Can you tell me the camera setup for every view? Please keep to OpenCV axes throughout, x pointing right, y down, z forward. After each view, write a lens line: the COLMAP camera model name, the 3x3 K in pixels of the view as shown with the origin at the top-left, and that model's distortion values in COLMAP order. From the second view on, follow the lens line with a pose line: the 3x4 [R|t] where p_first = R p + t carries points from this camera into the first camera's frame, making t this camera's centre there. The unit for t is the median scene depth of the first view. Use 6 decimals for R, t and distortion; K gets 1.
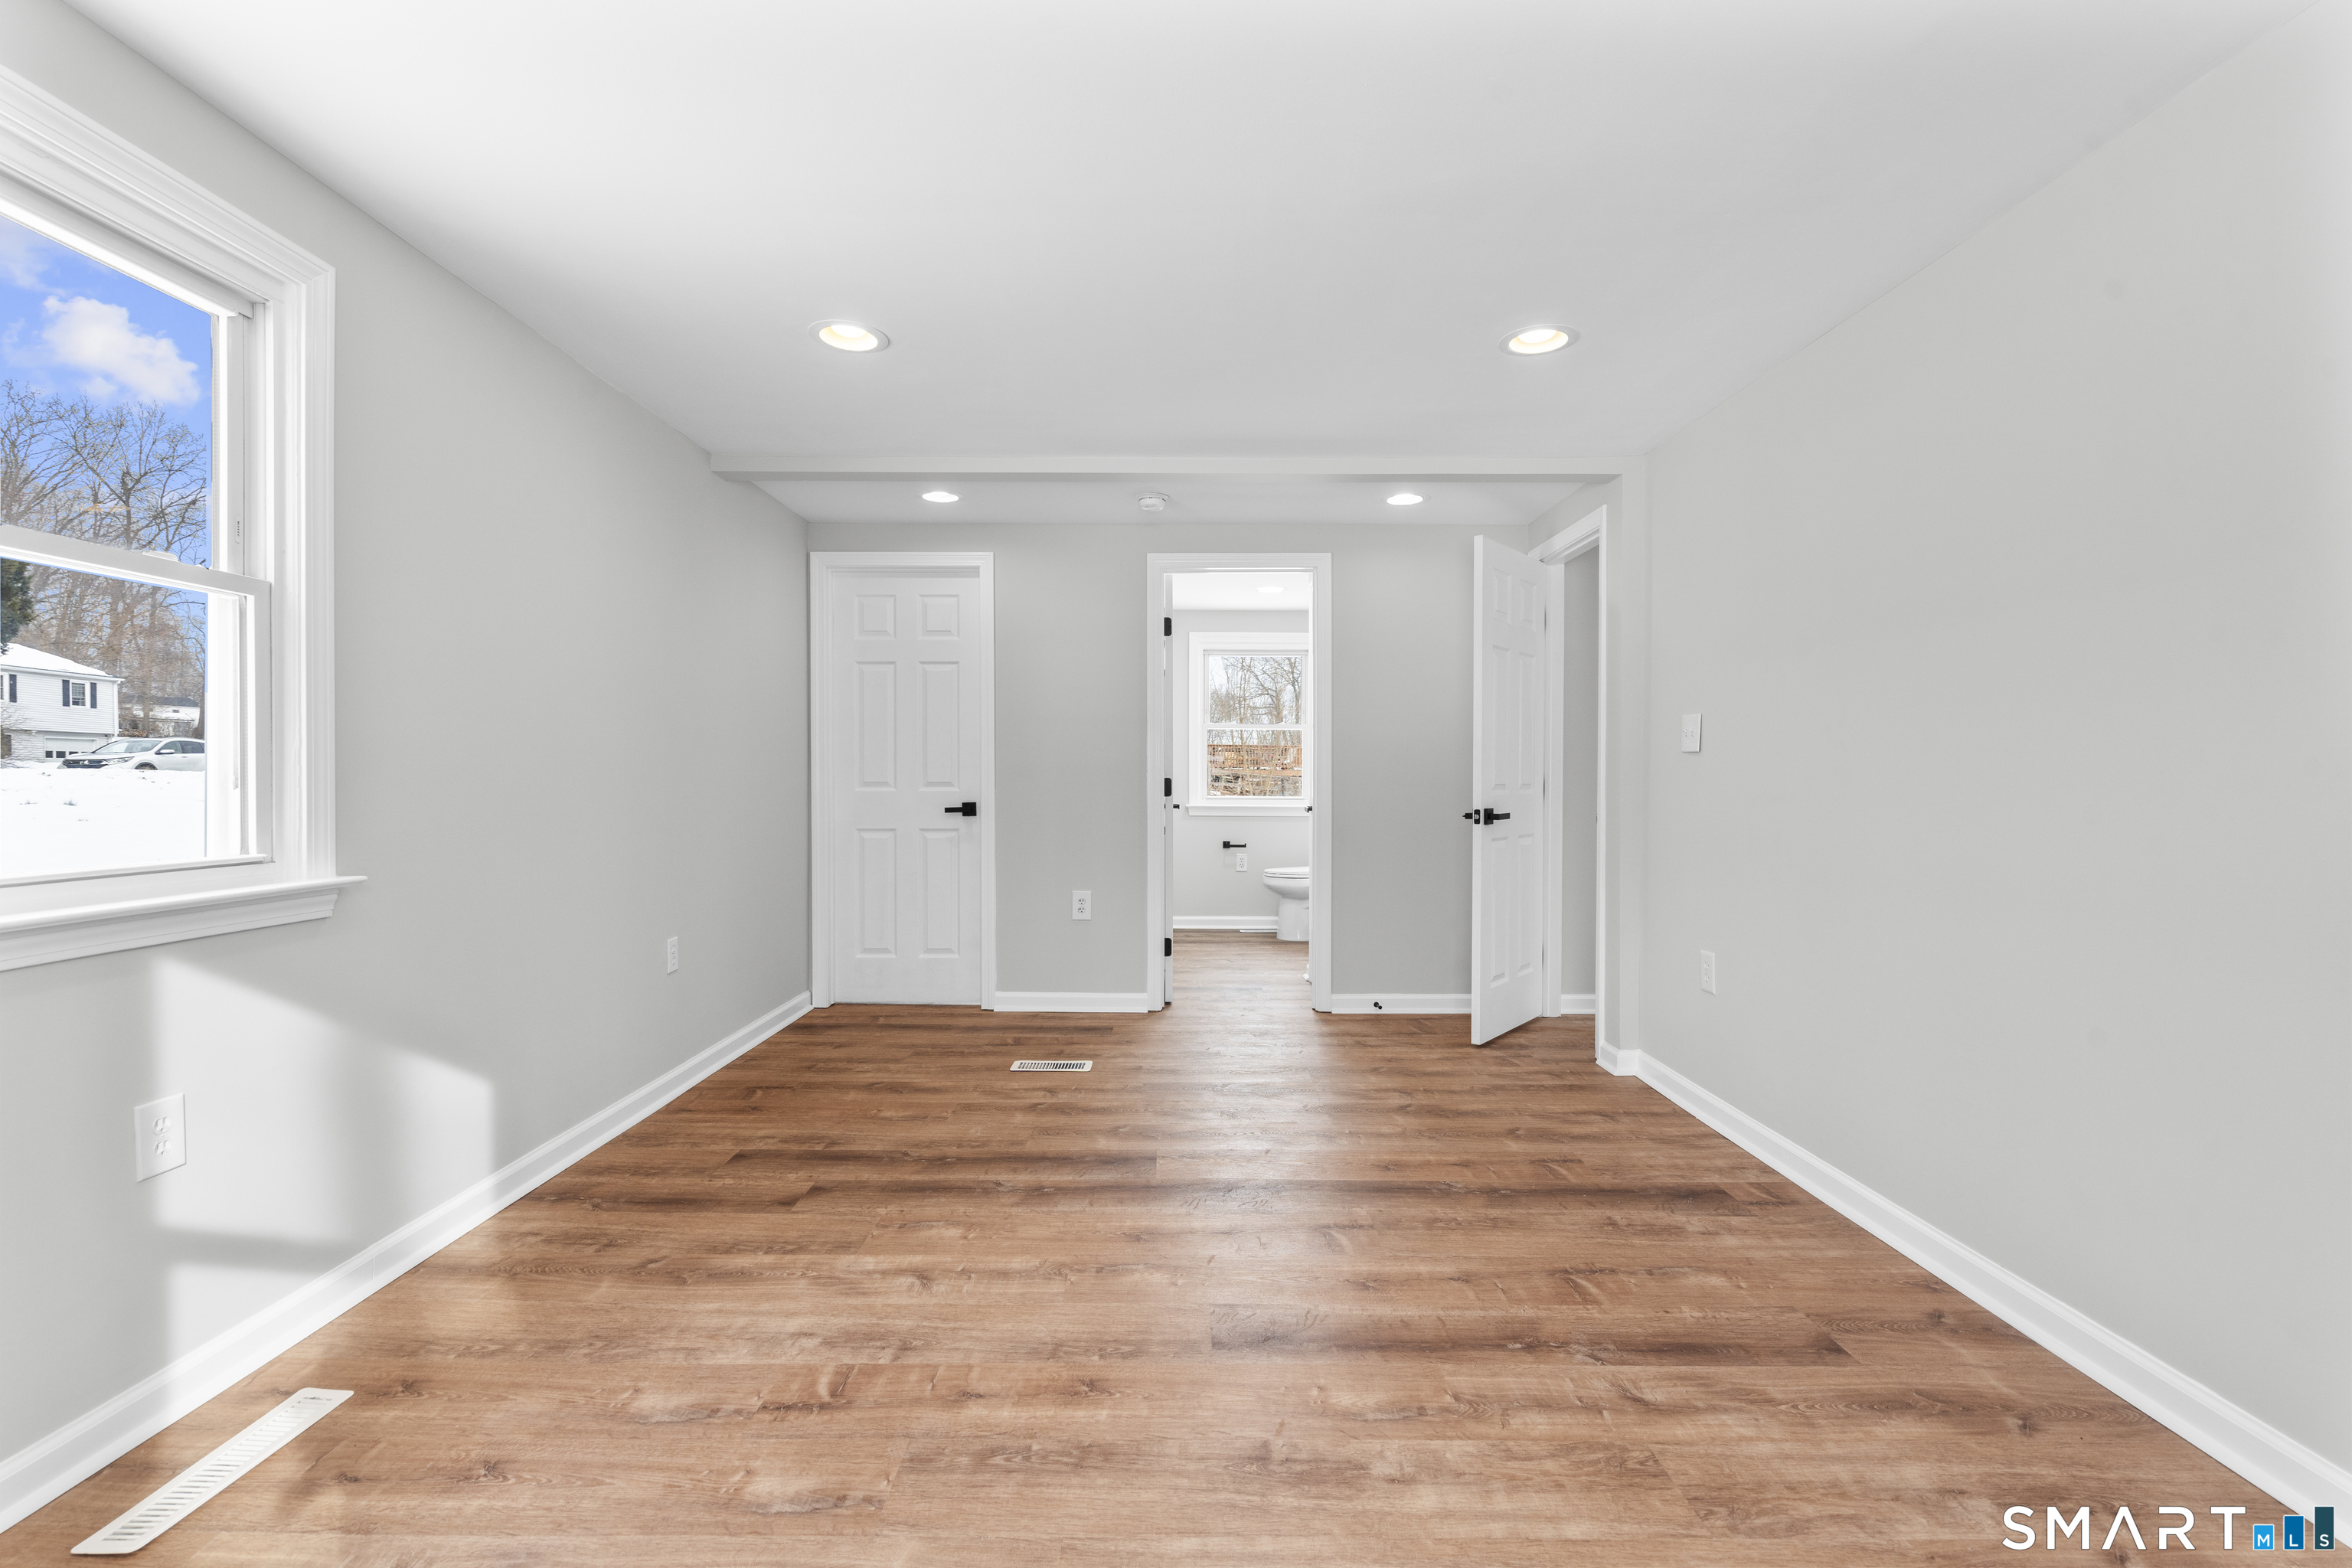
lens RADIAL K [[1047.9, 0, 1169.4], [0, 1047.9, 790.3], [0, 0, 1]] dist [-0.009369, 0.004285]
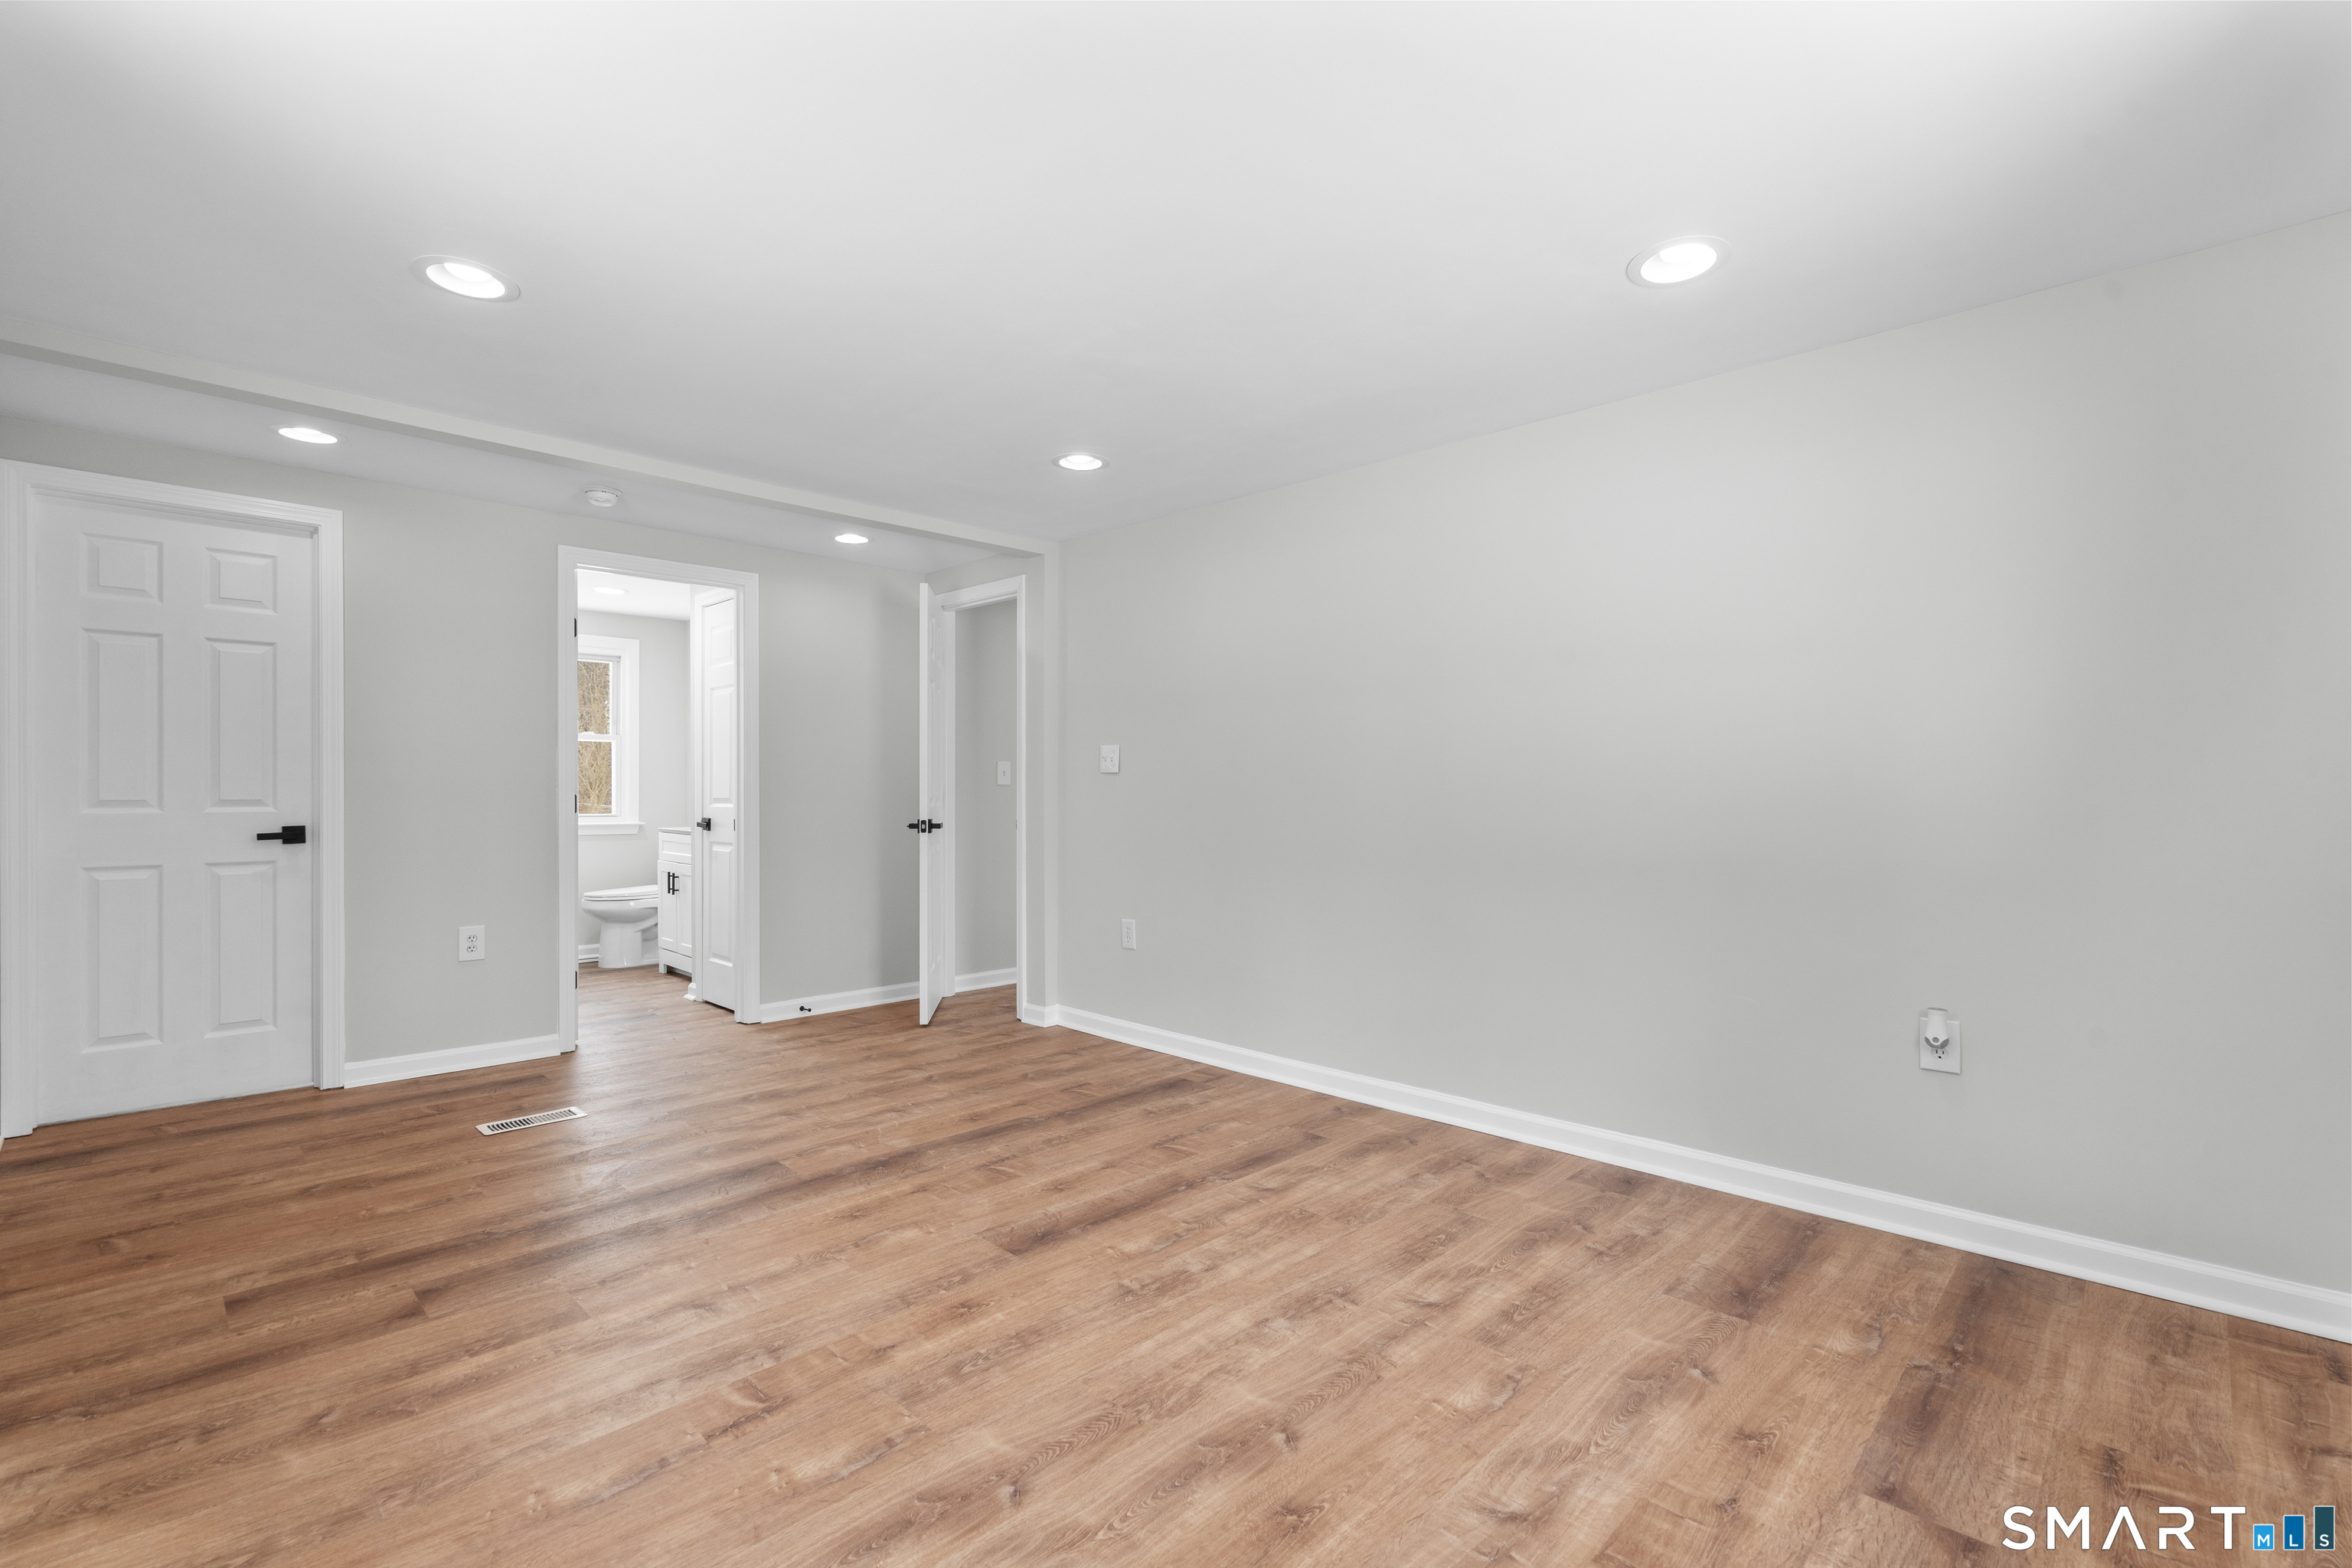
lens RADIAL K [[1047.9, 0, 1169.4], [0, 1047.9, 790.3], [0, 0, 1]] dist [-0.009369, 0.004285]
pose [[0.700086, -0.000939, 0.714058, -0.484628], [0.008953, 0.999932, -0.007464, -0.005497], [-0.714002, 0.011618, 0.700047, -0.005456]]
